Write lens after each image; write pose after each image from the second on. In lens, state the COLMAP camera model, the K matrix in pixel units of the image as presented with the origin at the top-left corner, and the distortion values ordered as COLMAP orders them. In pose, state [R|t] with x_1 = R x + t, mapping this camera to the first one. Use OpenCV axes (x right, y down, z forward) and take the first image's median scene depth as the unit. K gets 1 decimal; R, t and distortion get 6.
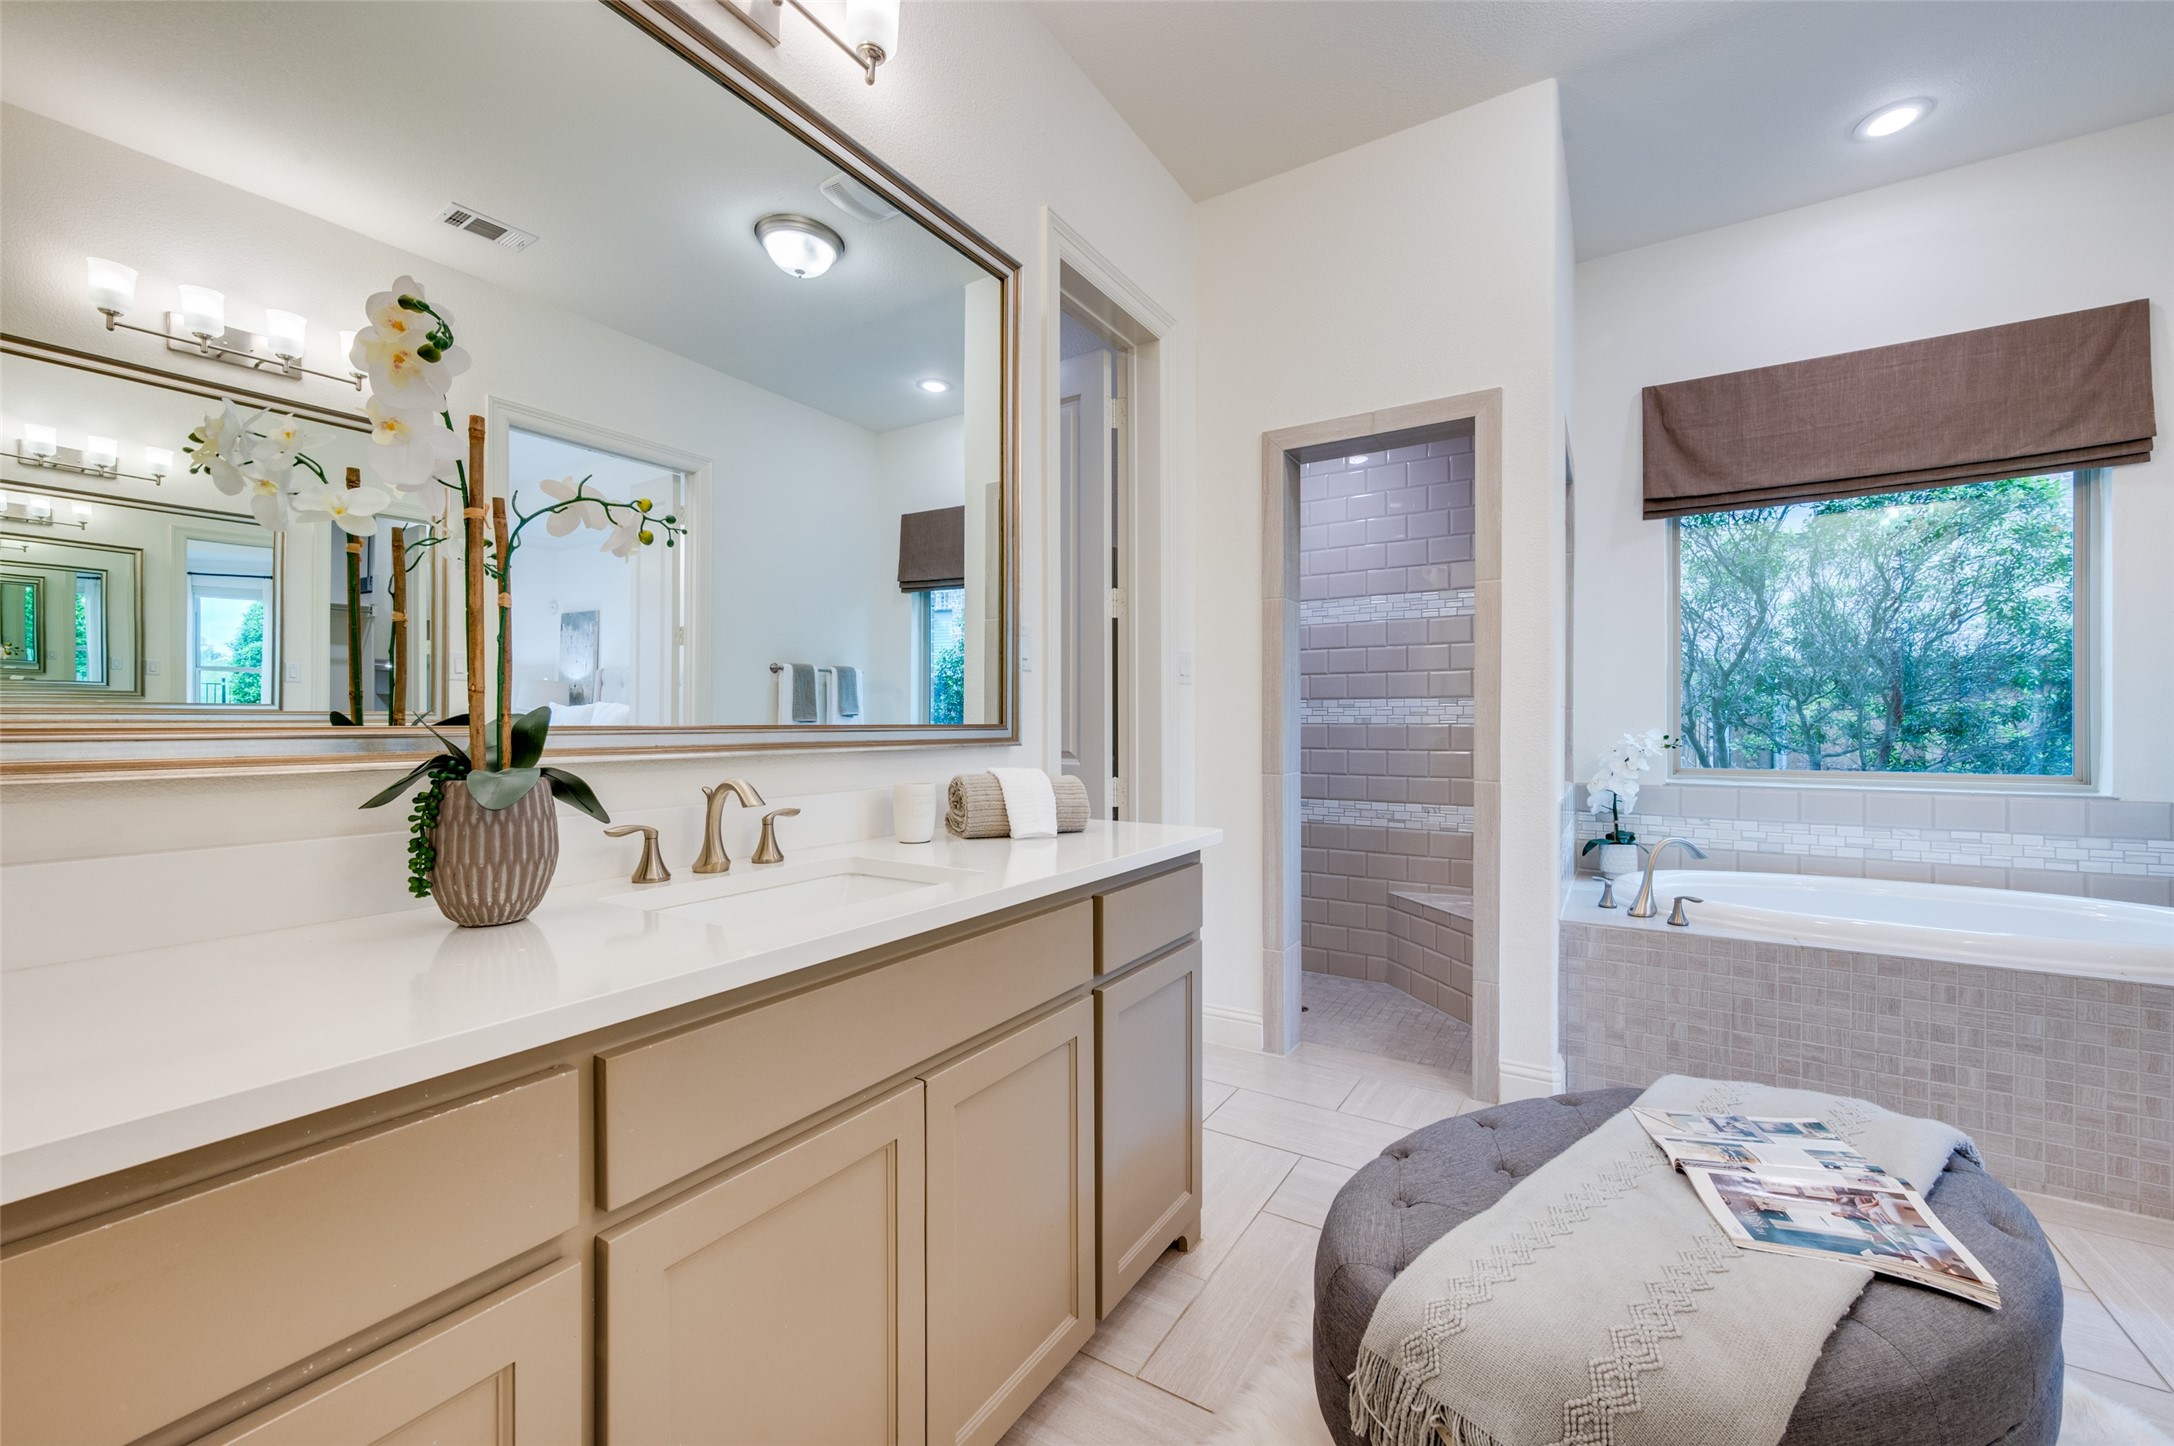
lens RADIAL K [[861.3, 0, 1086.2], [0, 861.3, 723.4], [0, 0, 1]] dist [0.000850, 0.000266]
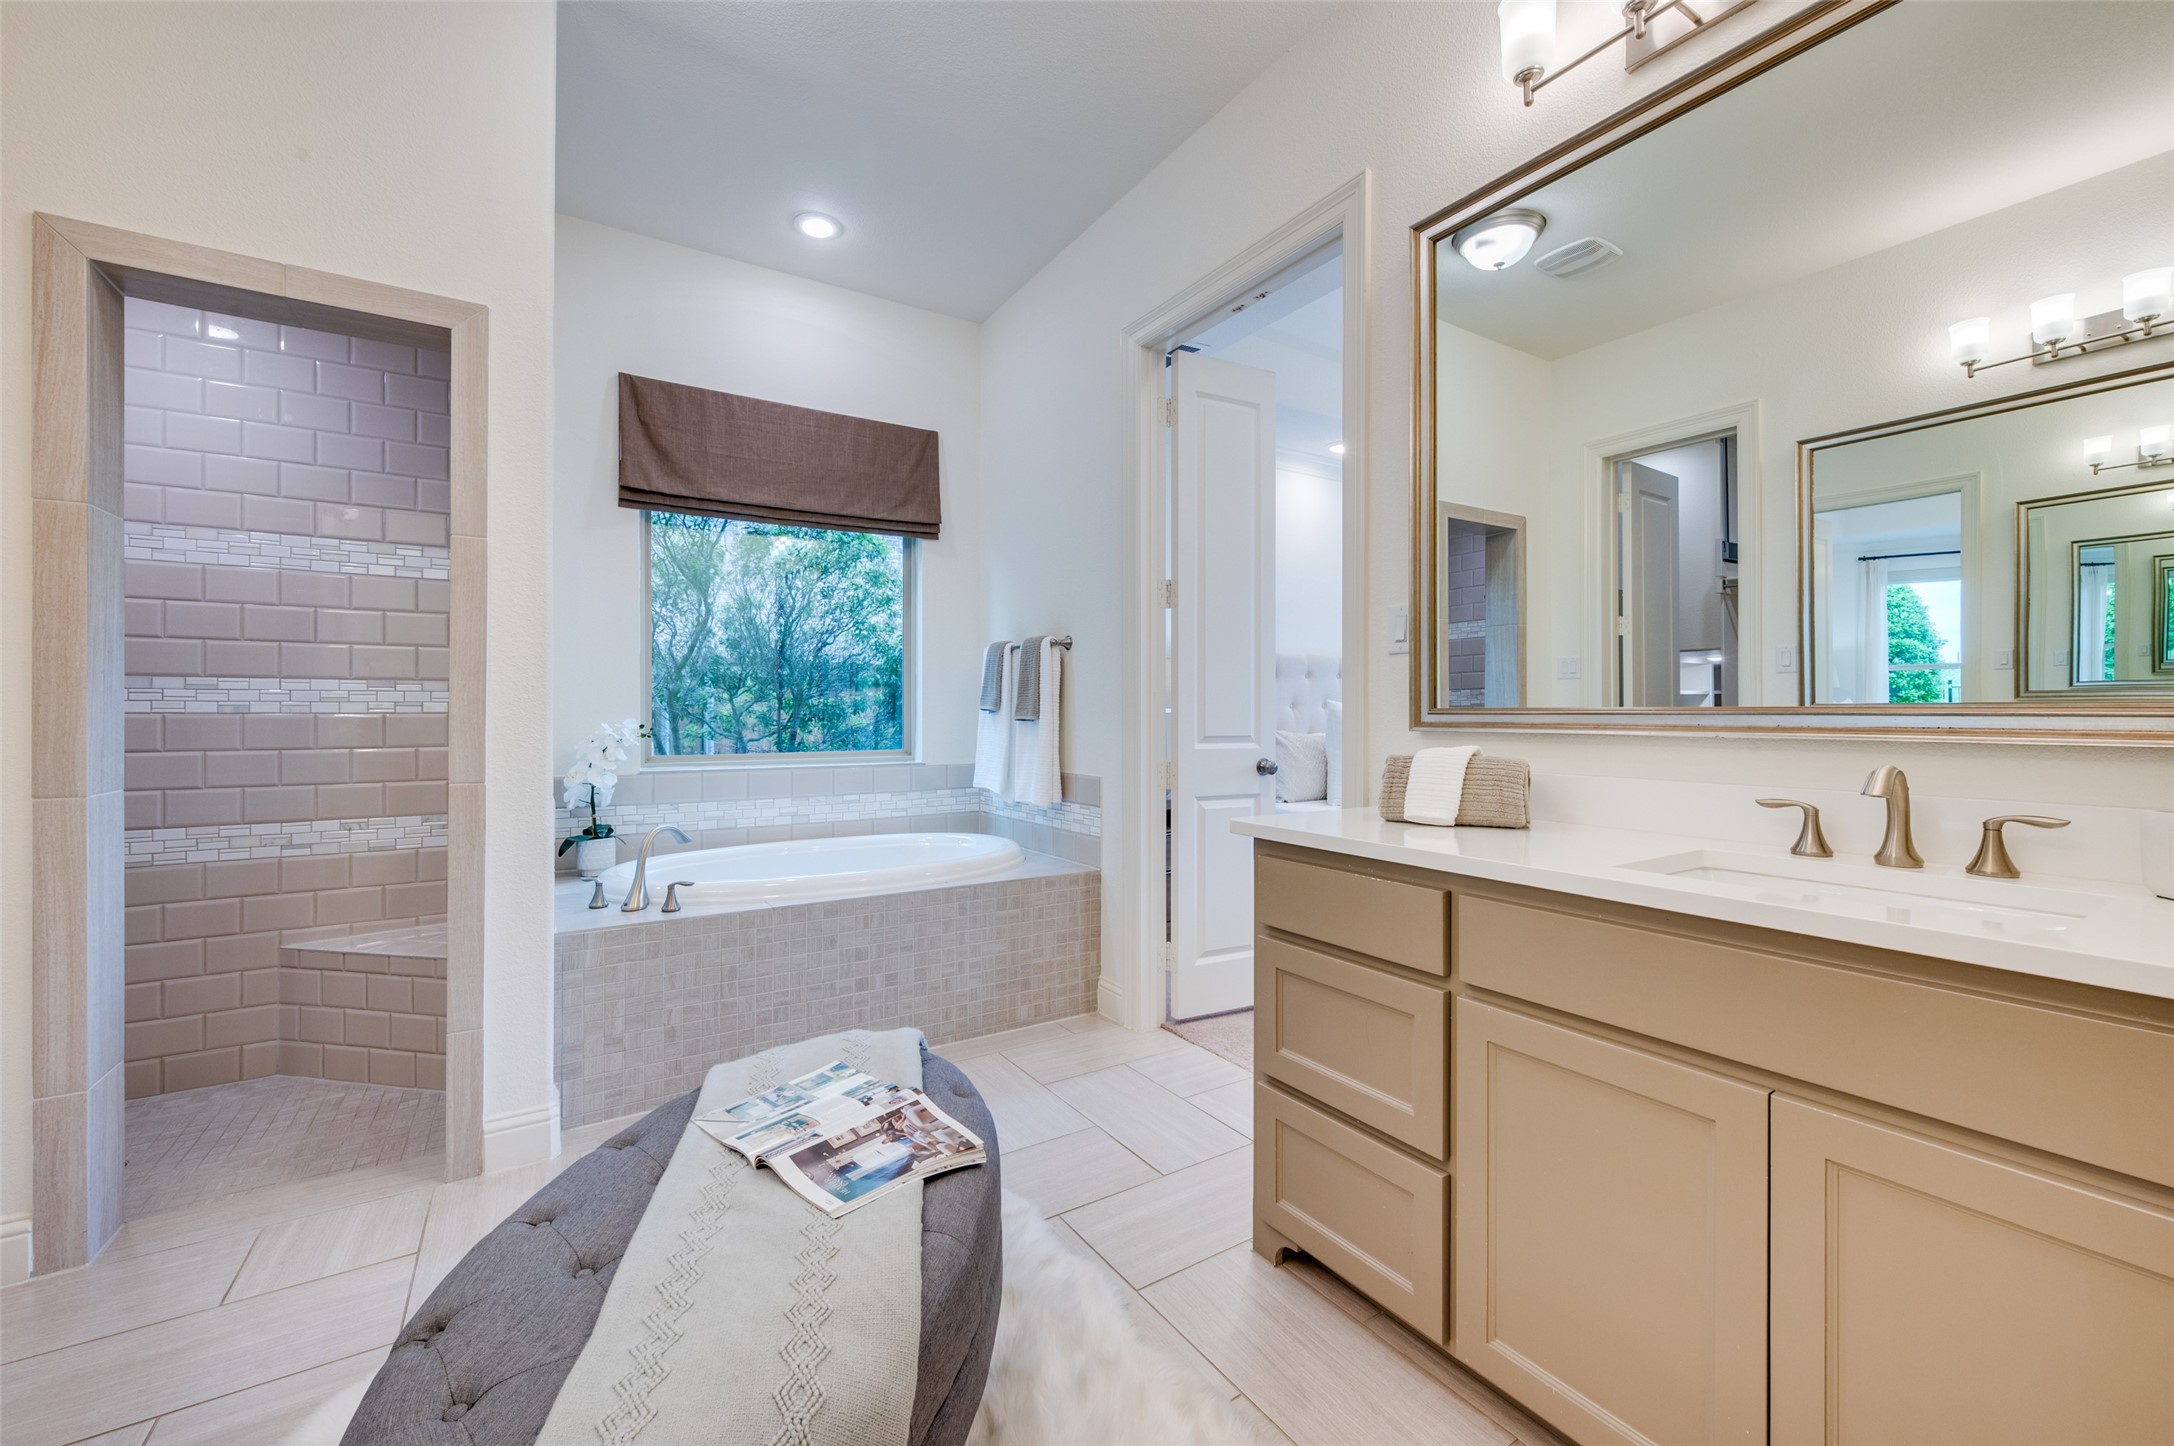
lens RADIAL K [[861.3, 0, 1088.1], [0, 861.3, 712.5], [0, 0, 1]] dist [0.000850, 0.000266]
pose [[0.427310, 0.001436, 0.904104, -0.017323], [0.000706, 0.999998, -0.001922, 0.002156], [-0.904105, 0.001460, 0.427308, 0.107986]]
